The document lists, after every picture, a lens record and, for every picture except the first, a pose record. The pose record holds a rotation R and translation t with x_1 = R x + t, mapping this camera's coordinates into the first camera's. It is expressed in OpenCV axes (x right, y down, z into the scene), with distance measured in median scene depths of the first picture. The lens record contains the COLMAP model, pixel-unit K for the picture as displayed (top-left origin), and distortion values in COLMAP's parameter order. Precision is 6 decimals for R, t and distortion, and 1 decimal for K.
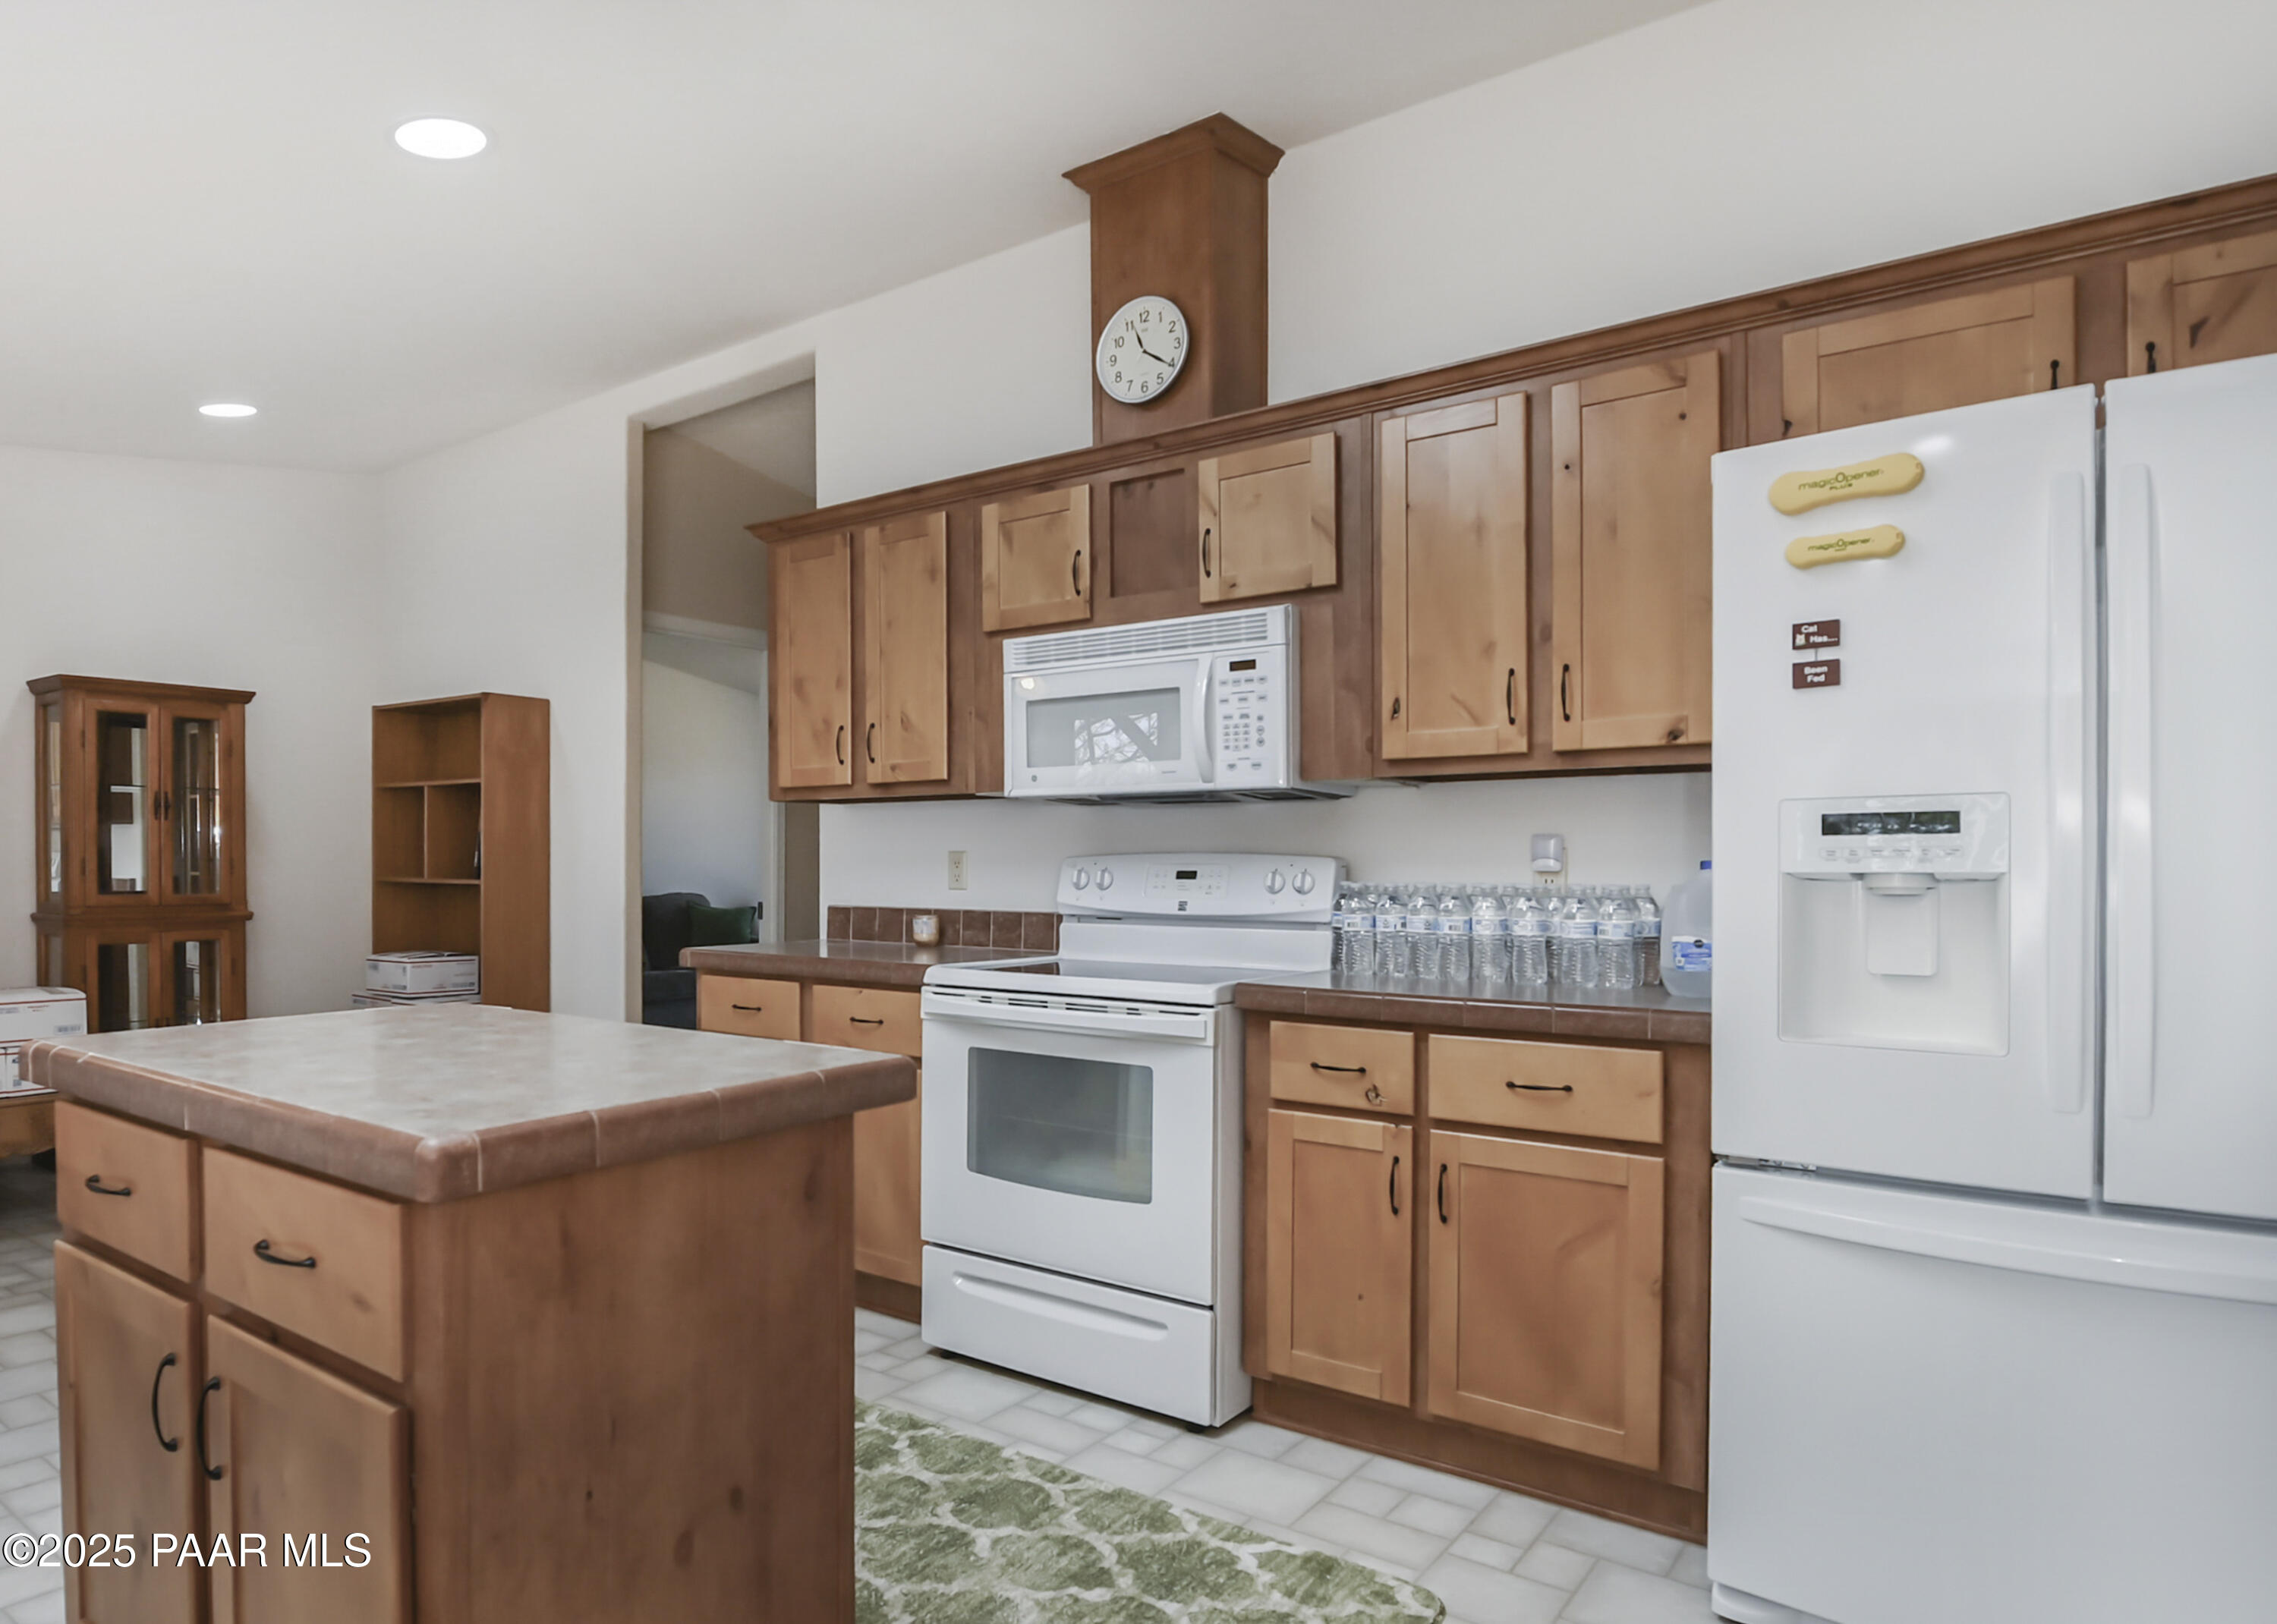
lens RADIAL K [[1338.8, 0, 1064.2], [0, 1338.8, 865.8], [0, 0, 1]] dist [-0.017296, -0.001325]
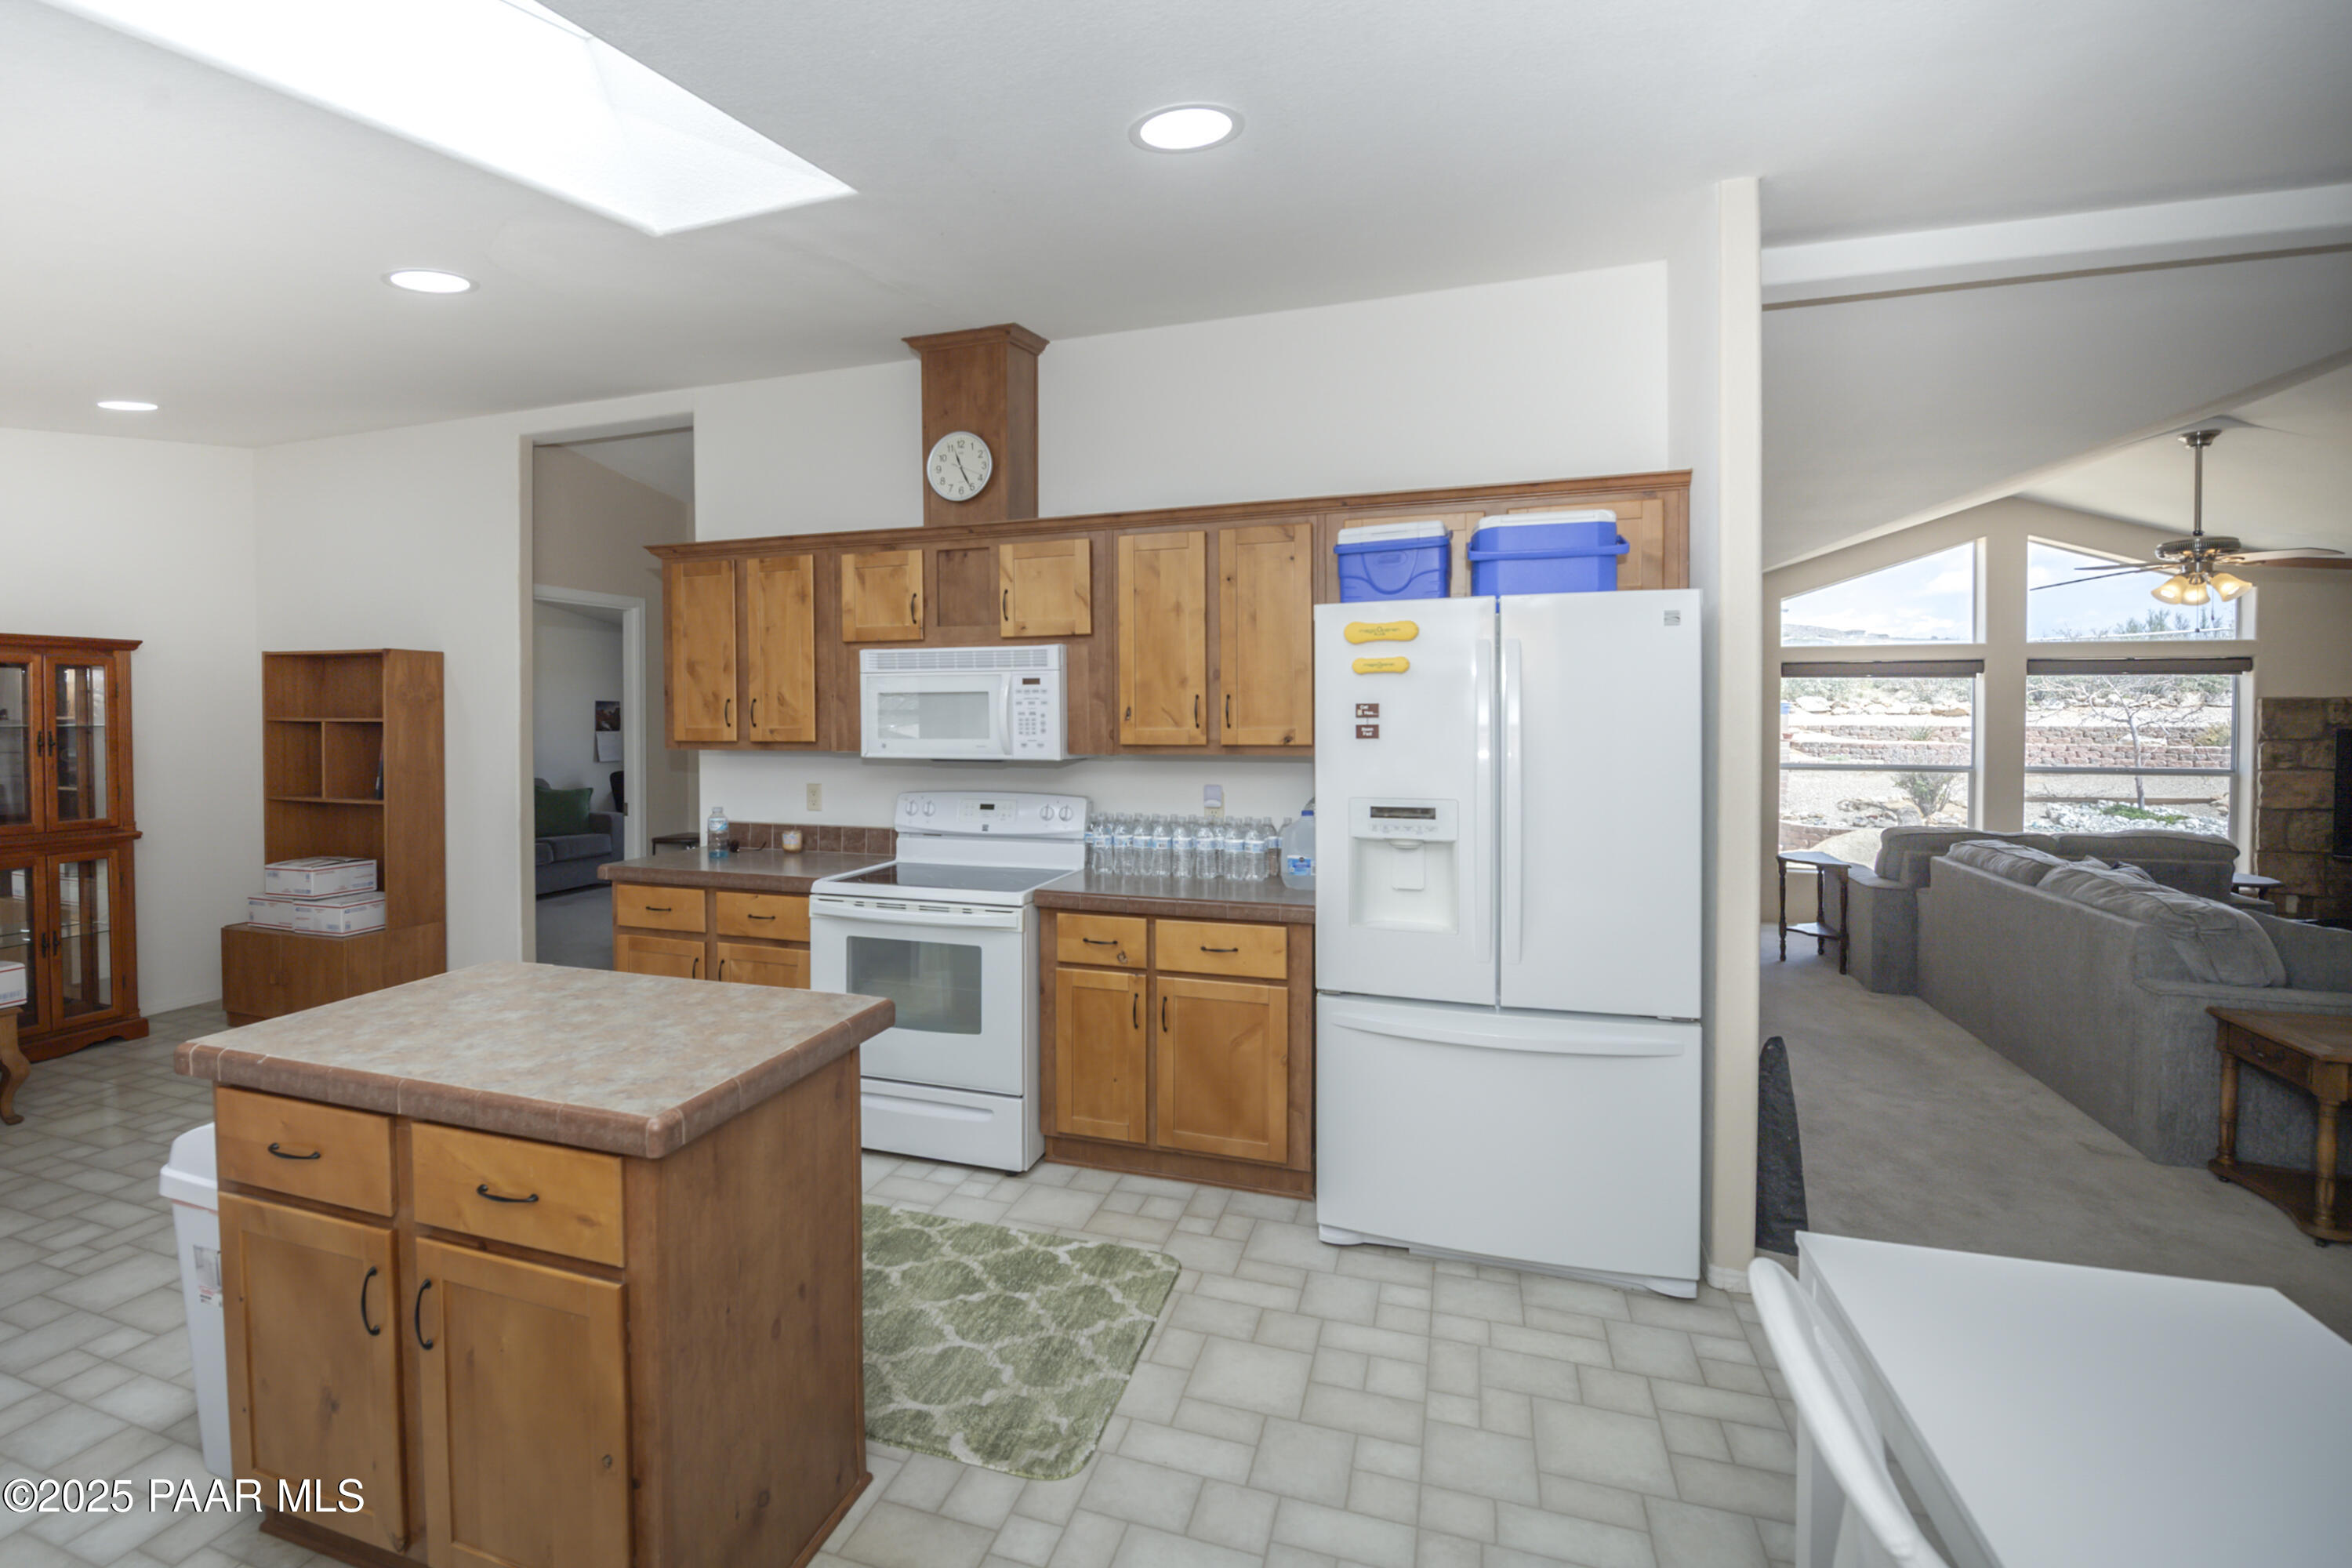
lens RADIAL K [[965.0, 0, 1152.1], [0, 965.0, 731.5], [0, 0, 1]] dist [-0.013081, -0.000162]
pose [[0.945082, -0.010698, 0.326659, -0.110110], [0.008100, 0.999924, 0.009314, -0.108436], [-0.326734, -0.006156, 0.945096, -0.121411]]
